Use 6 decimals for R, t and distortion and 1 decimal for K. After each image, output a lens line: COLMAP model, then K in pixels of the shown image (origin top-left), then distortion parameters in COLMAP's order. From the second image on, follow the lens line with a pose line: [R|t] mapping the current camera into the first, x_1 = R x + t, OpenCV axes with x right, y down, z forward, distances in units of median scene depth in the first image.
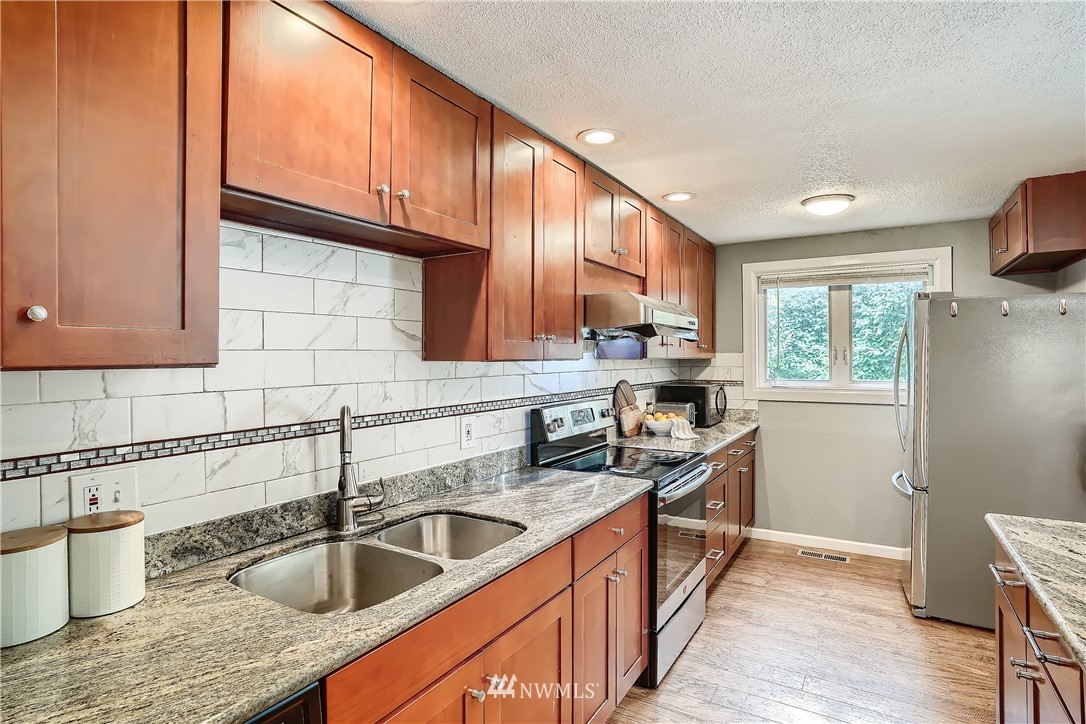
lens RADIAL K [[563.4, 0, 541.0], [0, 563.4, 356.5], [0, 0, 1]] dist [-0.004557, 0.004956]
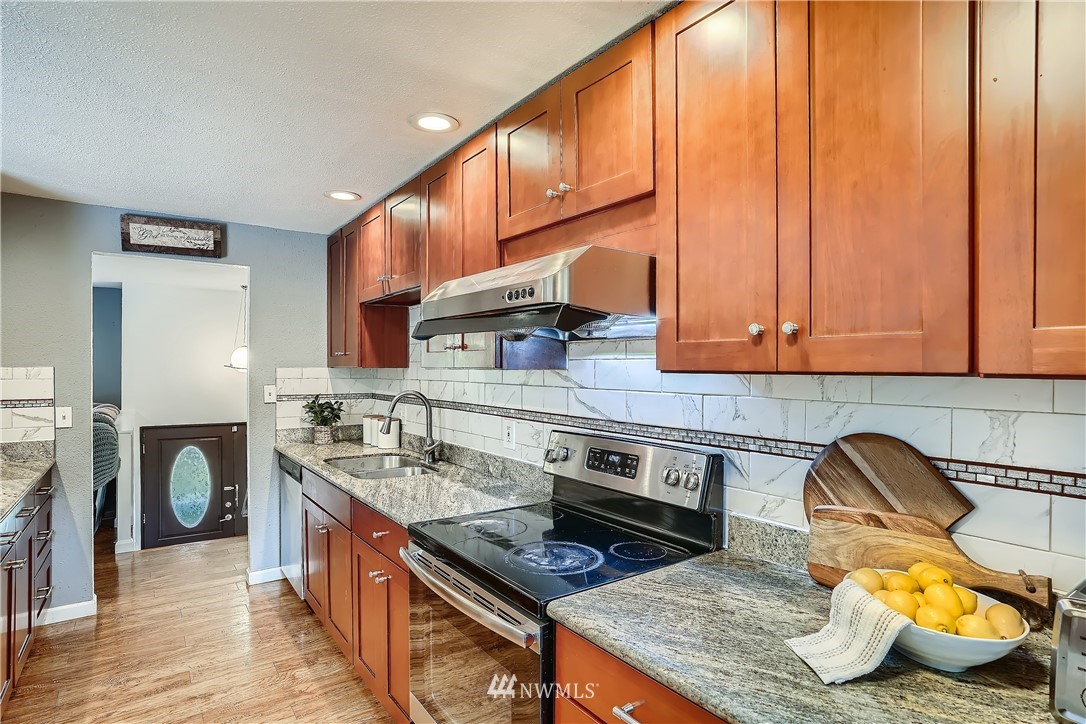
lens RADIAL K [[563.4, 0, 542.1], [0, 563.4, 364.7], [0, 0, 1]] dist [-0.004557, 0.004956]
pose [[-0.383010, -0.005796, -0.923726, 0.896507], [-0.007157, 0.999969, -0.003307, 0.002071], [0.923716, 0.005345, -0.383040, 1.540086]]
